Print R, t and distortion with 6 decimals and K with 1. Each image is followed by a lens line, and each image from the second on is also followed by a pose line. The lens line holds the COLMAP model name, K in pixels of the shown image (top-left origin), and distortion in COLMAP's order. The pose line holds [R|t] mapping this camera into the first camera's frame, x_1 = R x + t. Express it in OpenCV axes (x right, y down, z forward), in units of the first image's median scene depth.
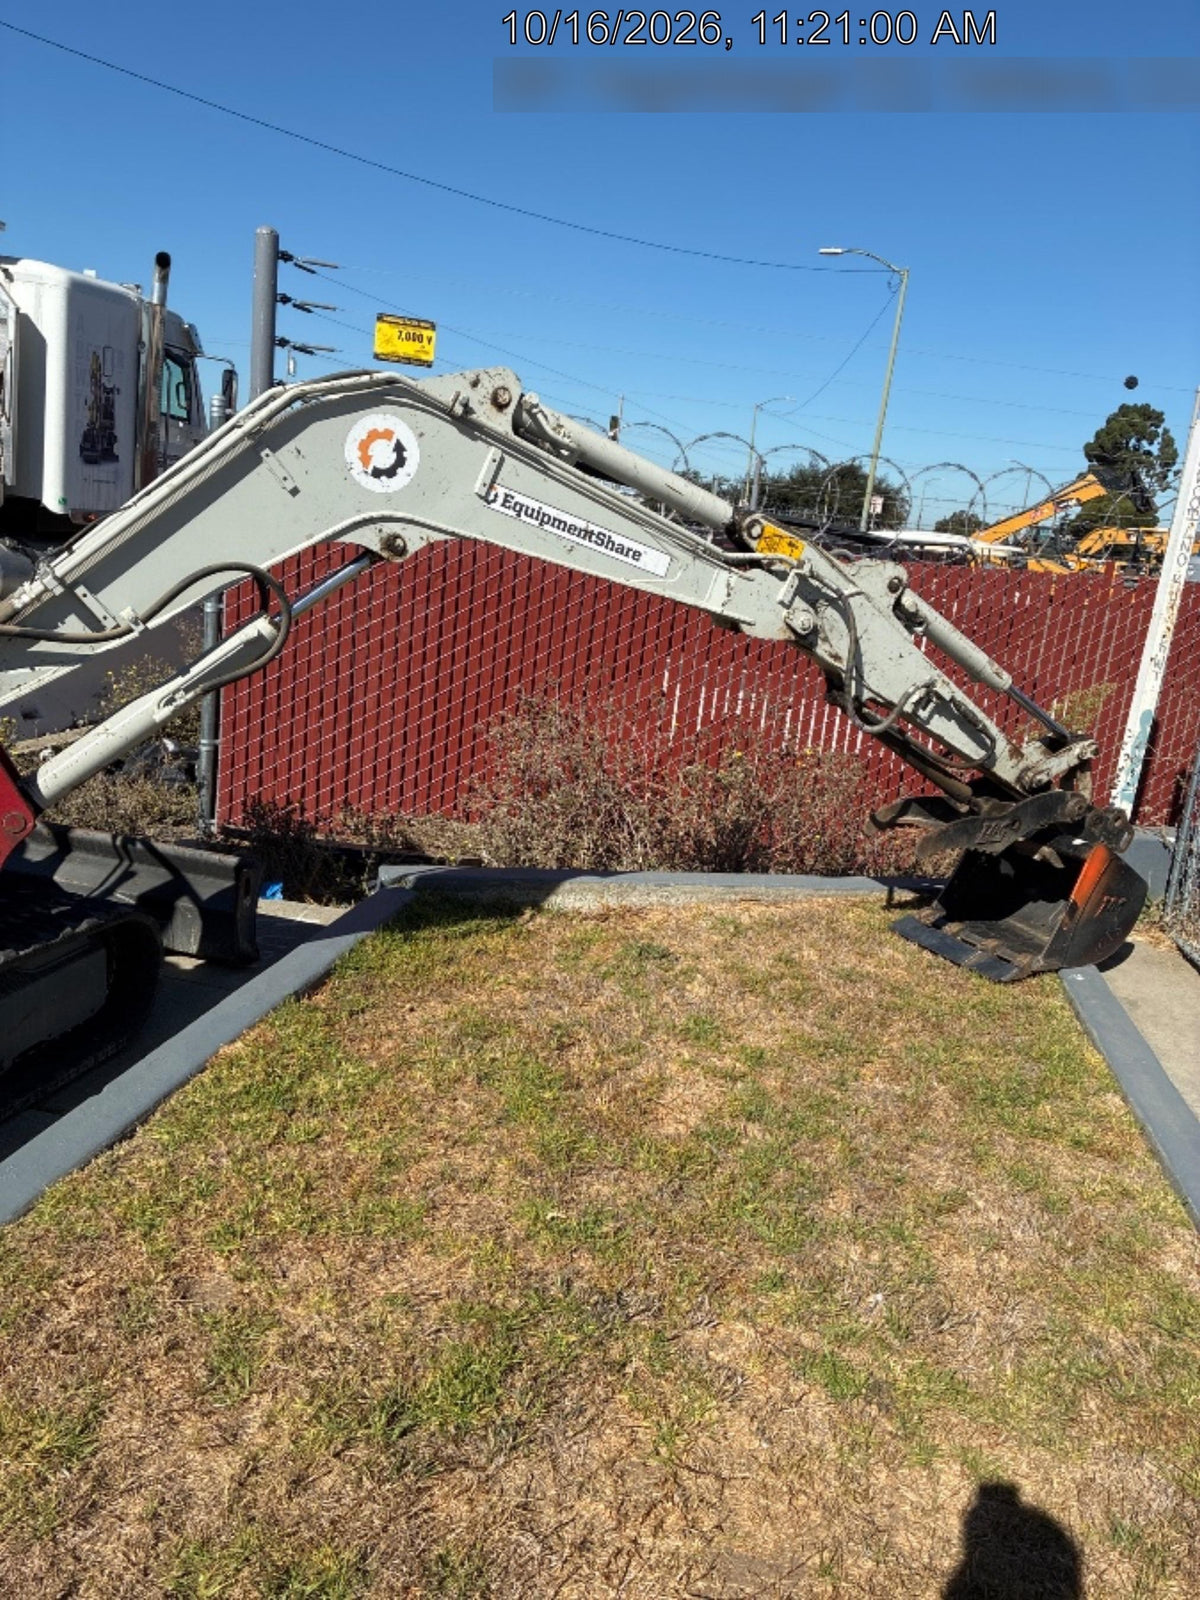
lens RADIAL K [[1104.2, 0, 600.0], [0, 1104.2, 800.0], [0, 0, 1]] dist [0.004339, -0.000323]
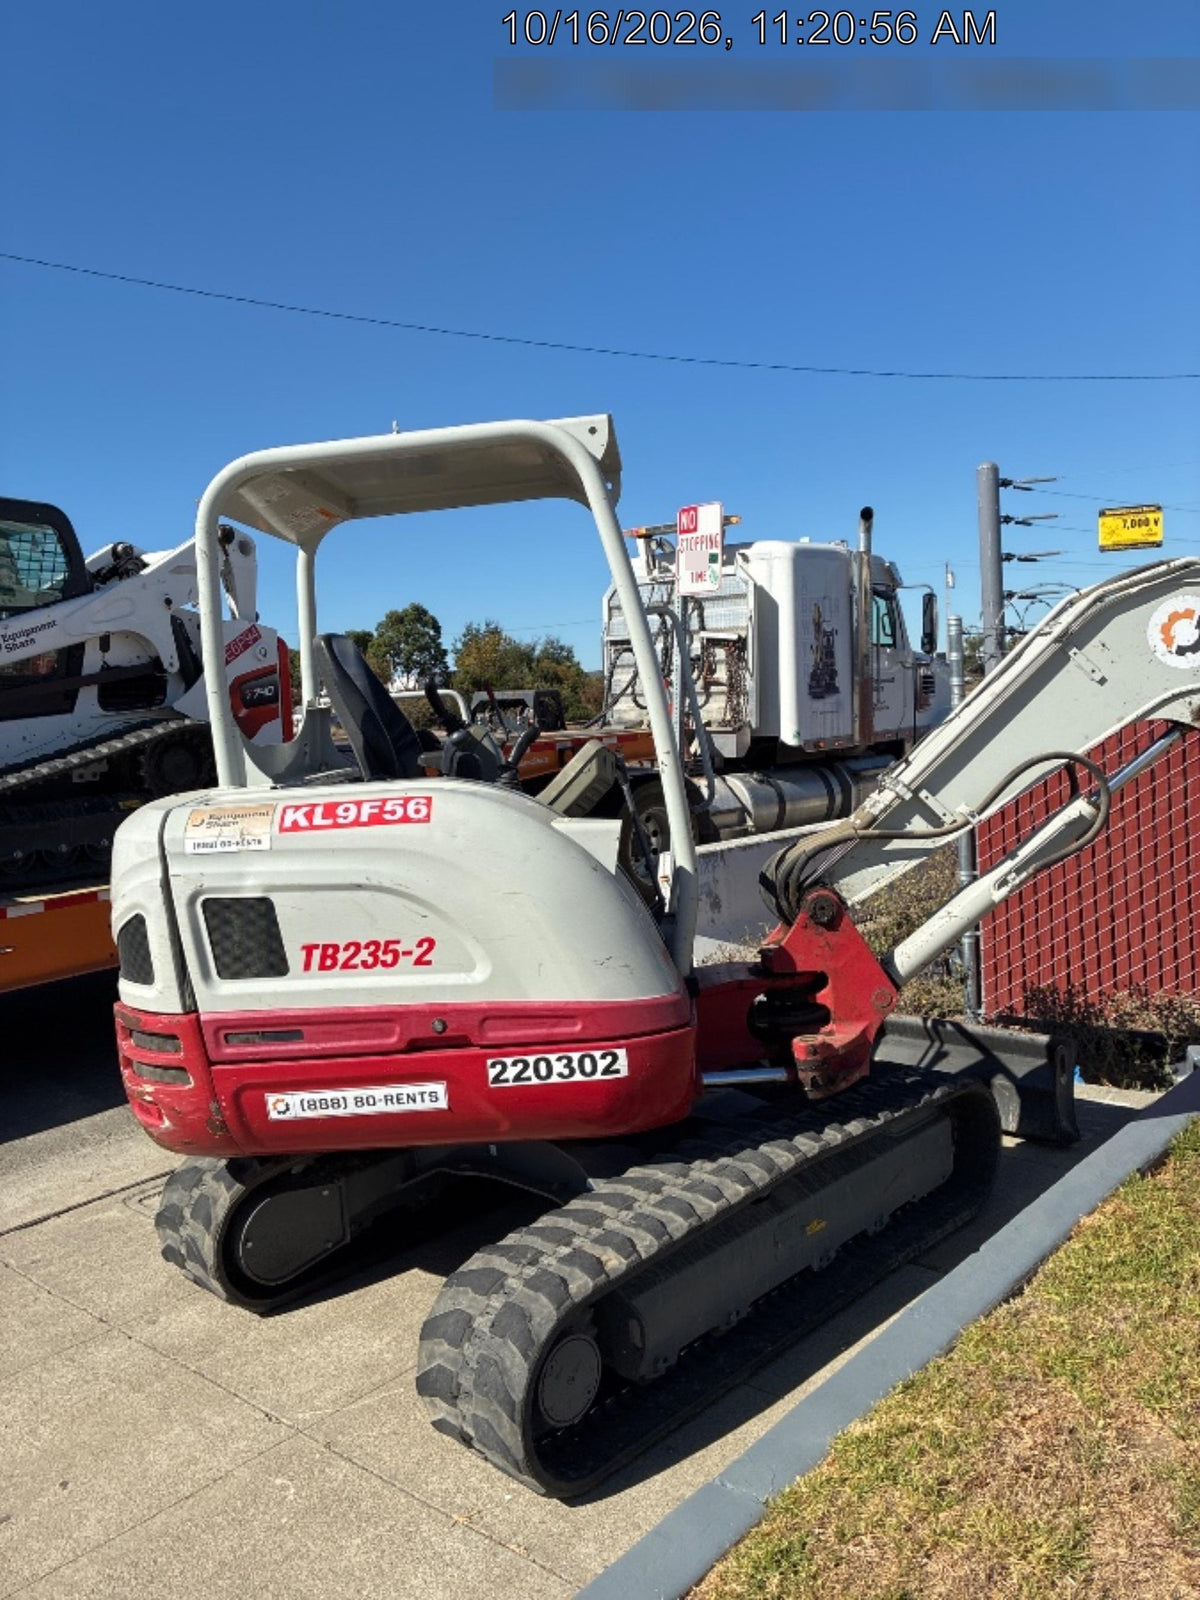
lens RADIAL K [[1181.4, 0, 562.3], [0, 1181.4, 804.1], [0, 0, 1]] dist [0.046090, -0.070832]
pose [[0.859400, -0.124349, -0.495953, -0.164628], [0.029241, 0.980342, -0.195129, 0.050711], [0.510468, 0.153192, 0.846141, -0.235917]]
